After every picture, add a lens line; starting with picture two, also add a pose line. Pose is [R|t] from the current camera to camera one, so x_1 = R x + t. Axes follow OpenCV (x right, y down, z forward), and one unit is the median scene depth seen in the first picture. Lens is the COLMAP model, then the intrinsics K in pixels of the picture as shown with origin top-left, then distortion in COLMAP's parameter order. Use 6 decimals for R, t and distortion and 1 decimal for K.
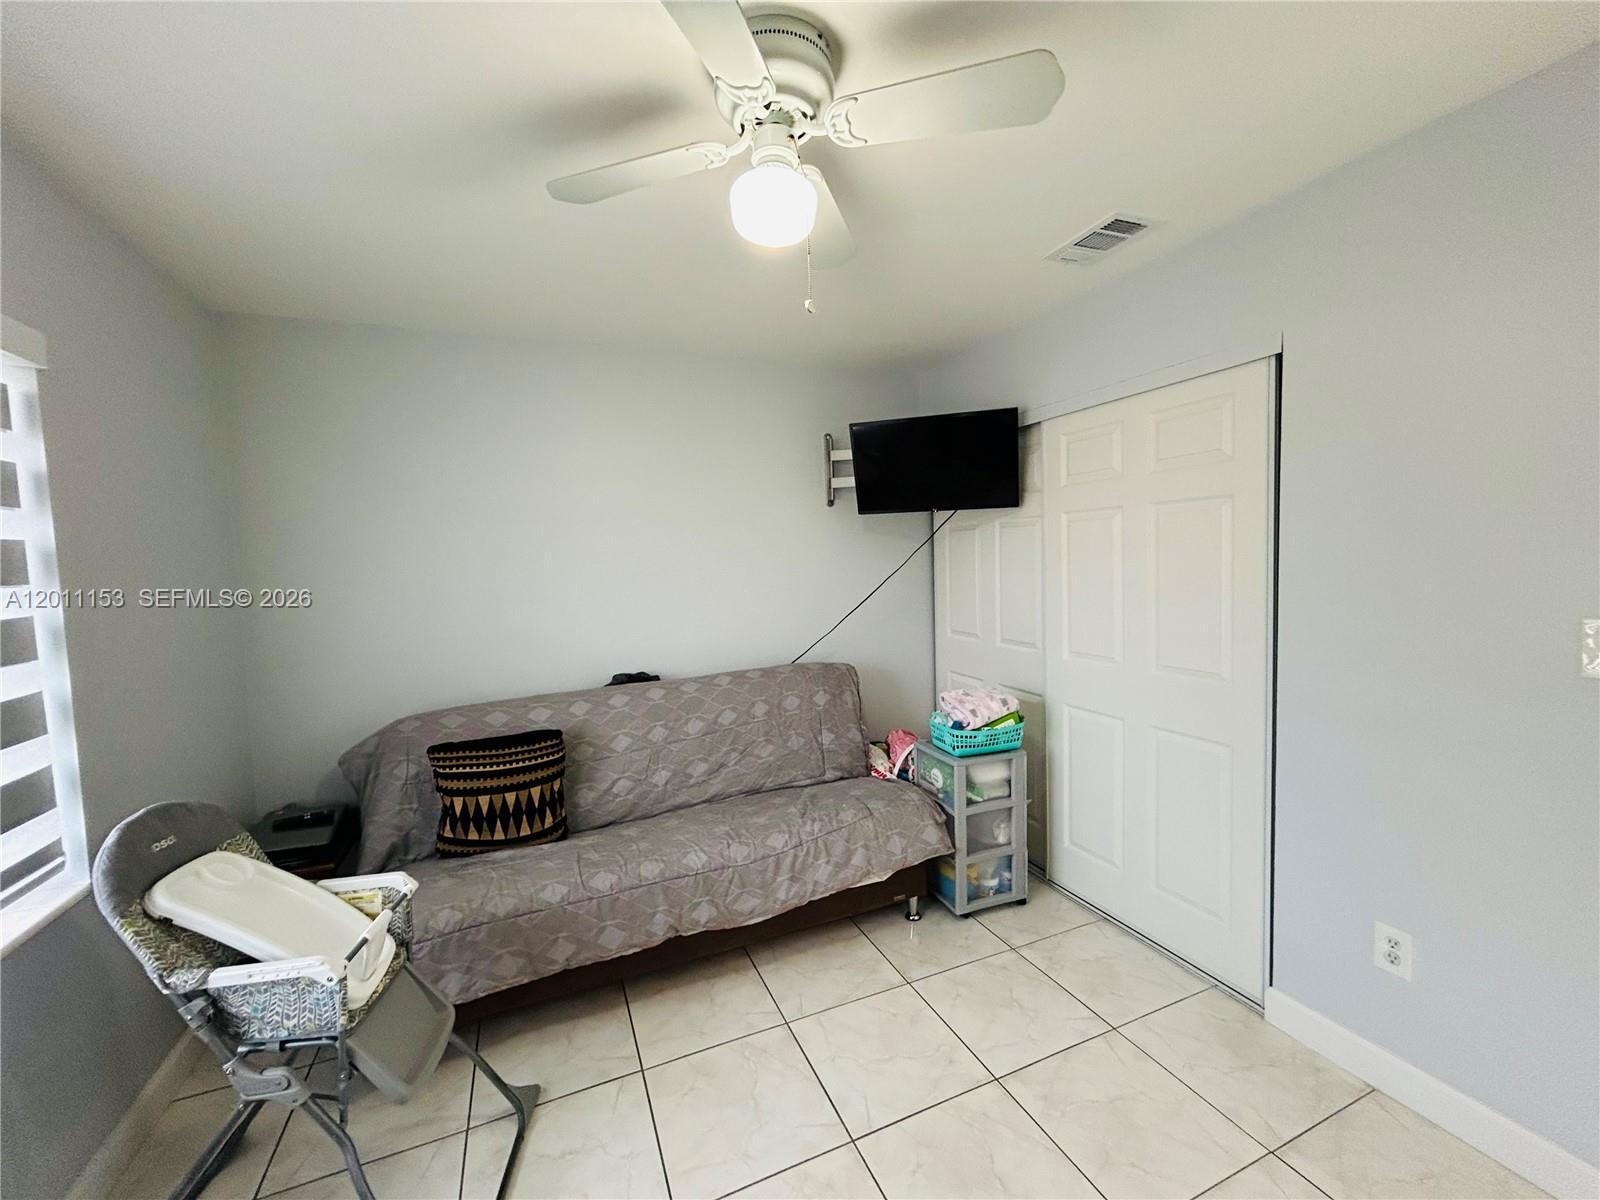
lens RADIAL K [[645.9, 0, 797.7], [0, 645.9, 597.0], [0, 0, 1]] dist [0.000139, -0.000011]
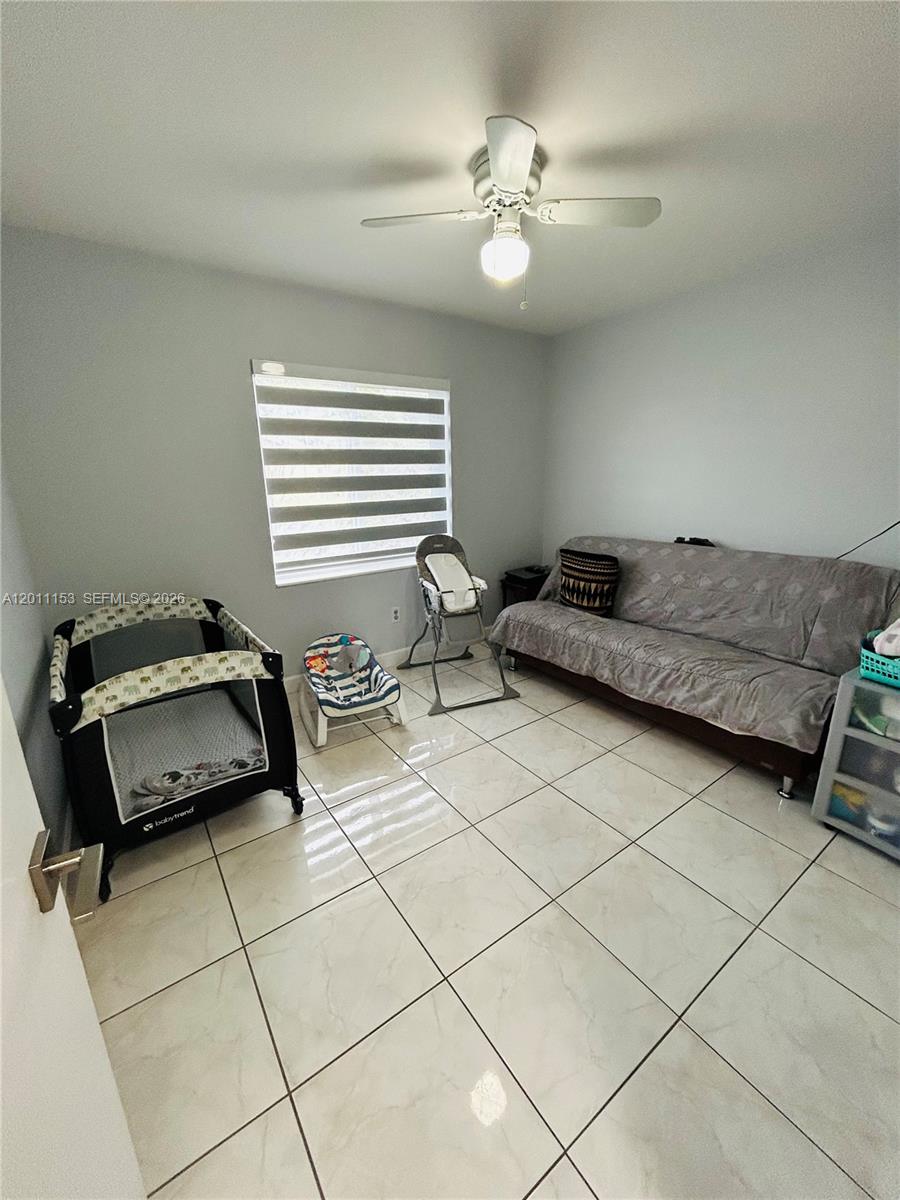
lens RADIAL K [[484.5, 0, 450.0], [0, 484.5, 600.0], [0, 0, 1]] dist [0.000139, -0.000011]
pose [[0.213721, 0.284456, -0.934563, 0.770003], [-0.050231, 0.958601, 0.280286, -0.026528], [0.975602, -0.012959, 0.219162, 0.277363]]
